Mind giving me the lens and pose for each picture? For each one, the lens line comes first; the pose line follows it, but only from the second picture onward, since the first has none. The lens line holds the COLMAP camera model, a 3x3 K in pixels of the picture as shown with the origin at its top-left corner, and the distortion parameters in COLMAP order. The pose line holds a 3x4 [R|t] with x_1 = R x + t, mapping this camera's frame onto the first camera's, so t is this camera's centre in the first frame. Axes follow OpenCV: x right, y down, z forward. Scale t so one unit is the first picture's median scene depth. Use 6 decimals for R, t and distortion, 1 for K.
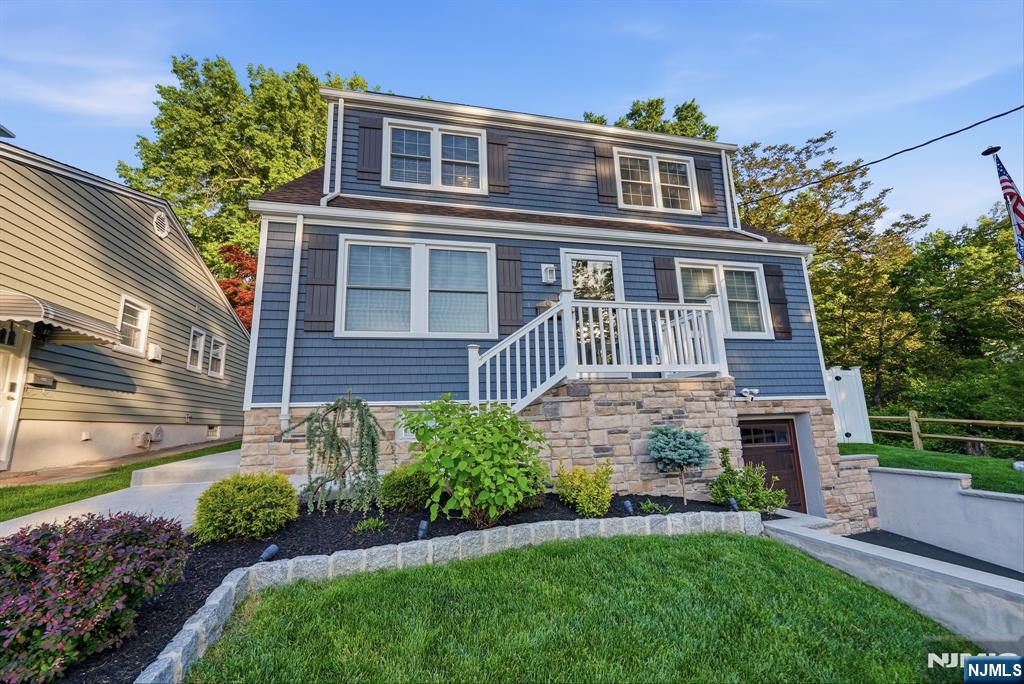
lens RADIAL K [[414.3, 0, 513.9], [0, 414.3, 342.1], [0, 0, 1]] dist [-0.006695, -0.001476]
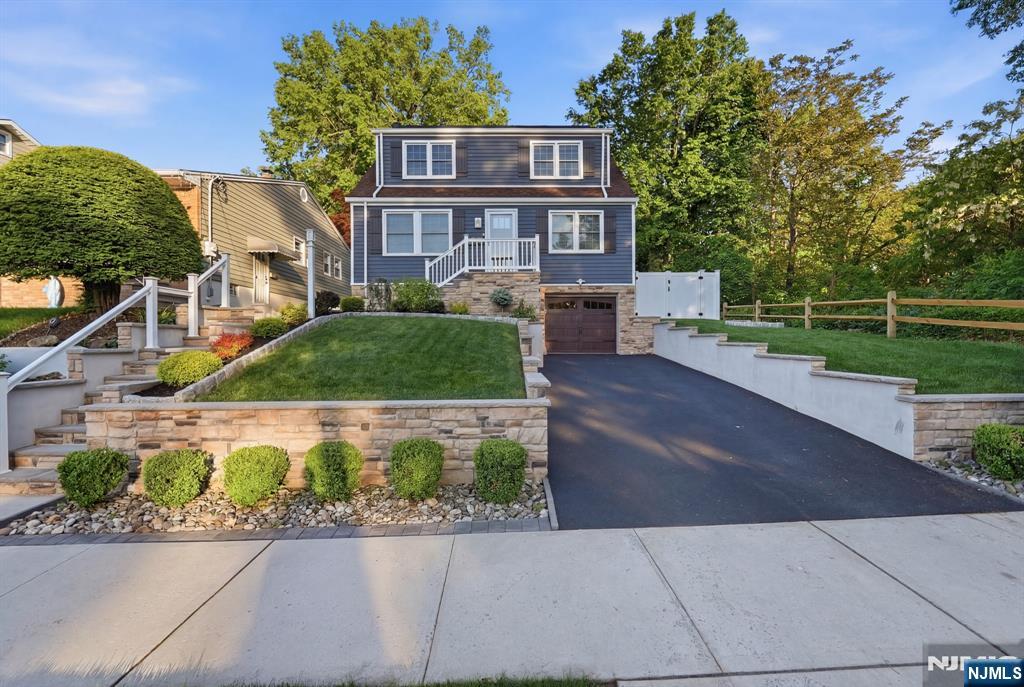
lens RADIAL K [[414.3, 0, 513.0], [0, 414.3, 343.6], [0, 0, 1]] dist [-0.006695, -0.001476]
pose [[0.976116, 0.029554, -0.215232, 0.639648], [0.015314, 0.978880, 0.203863, 0.004821], [0.216711, -0.202289, 0.955047, -0.938988]]
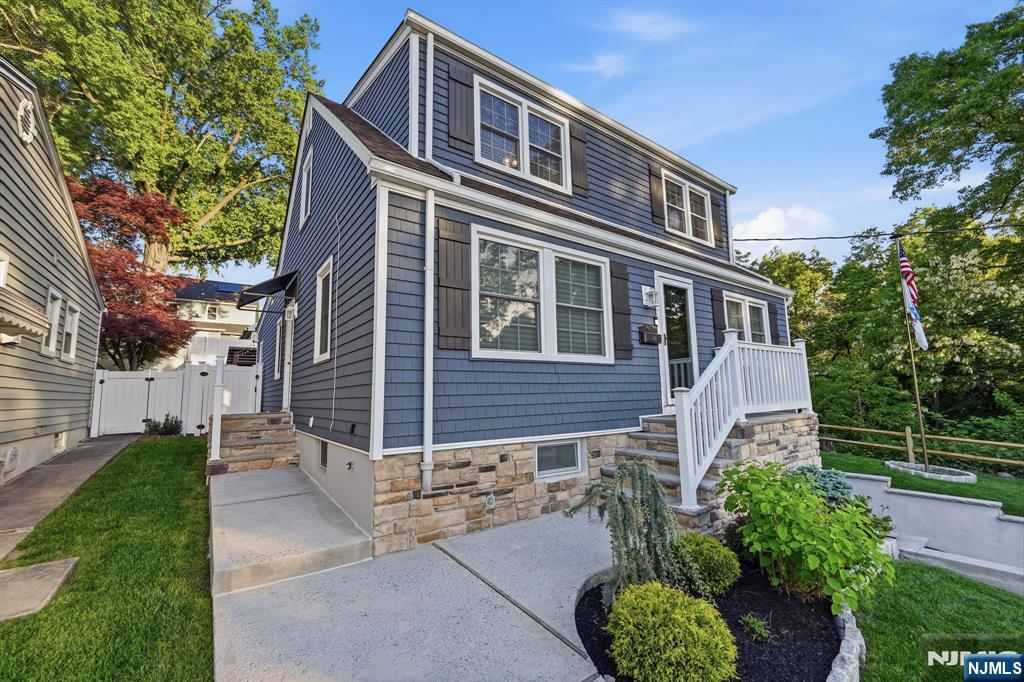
lens RADIAL K [[414.3, 0, 512.4], [0, 414.3, 342.6], [0, 0, 1]] dist [-0.006695, -0.001476]
pose [[0.922639, 0.065635, 0.380038, -0.517548], [-0.088300, 0.995187, 0.042495, -0.063305], [-0.375419, -0.072765, 0.923994, 0.189641]]
